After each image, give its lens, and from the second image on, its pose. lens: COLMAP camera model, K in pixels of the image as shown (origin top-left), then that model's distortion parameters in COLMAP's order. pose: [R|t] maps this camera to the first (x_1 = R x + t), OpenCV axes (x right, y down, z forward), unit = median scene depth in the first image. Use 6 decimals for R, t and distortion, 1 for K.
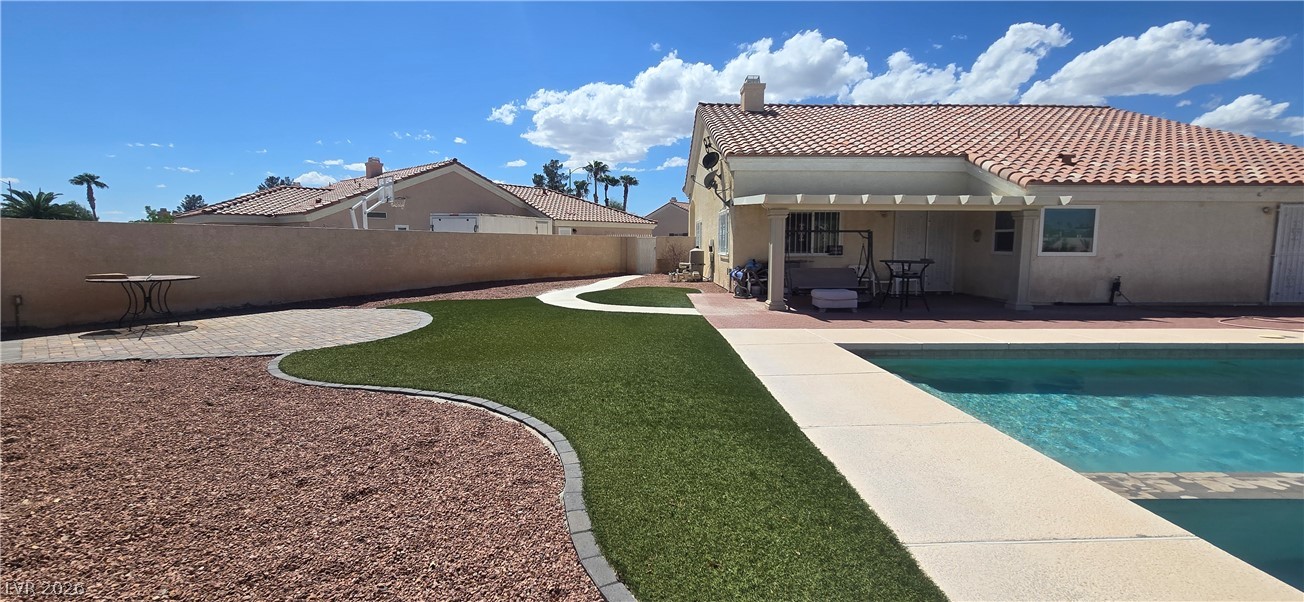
lens RADIAL K [[533.5, 0, 648.4], [0, 533.5, 295.9], [0, 0, 1]] dist [-0.000713, -0.000459]
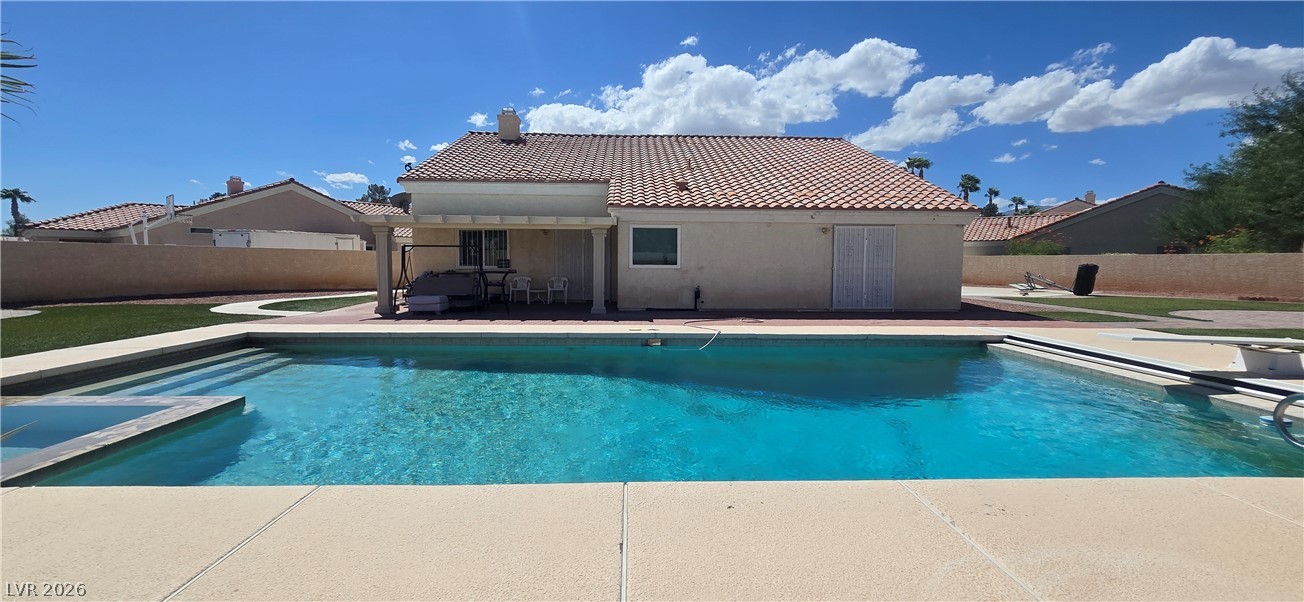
lens RADIAL K [[533.5, 0, 648.4], [0, 533.5, 295.9], [0, 0, 1]] dist [-0.000713, -0.000459]
pose [[0.999514, 0.002023, 0.031115, 0.663295], [-0.000984, 0.999442, -0.033384, 0.021985], [-0.031165, 0.033337, 0.998958, -0.148875]]
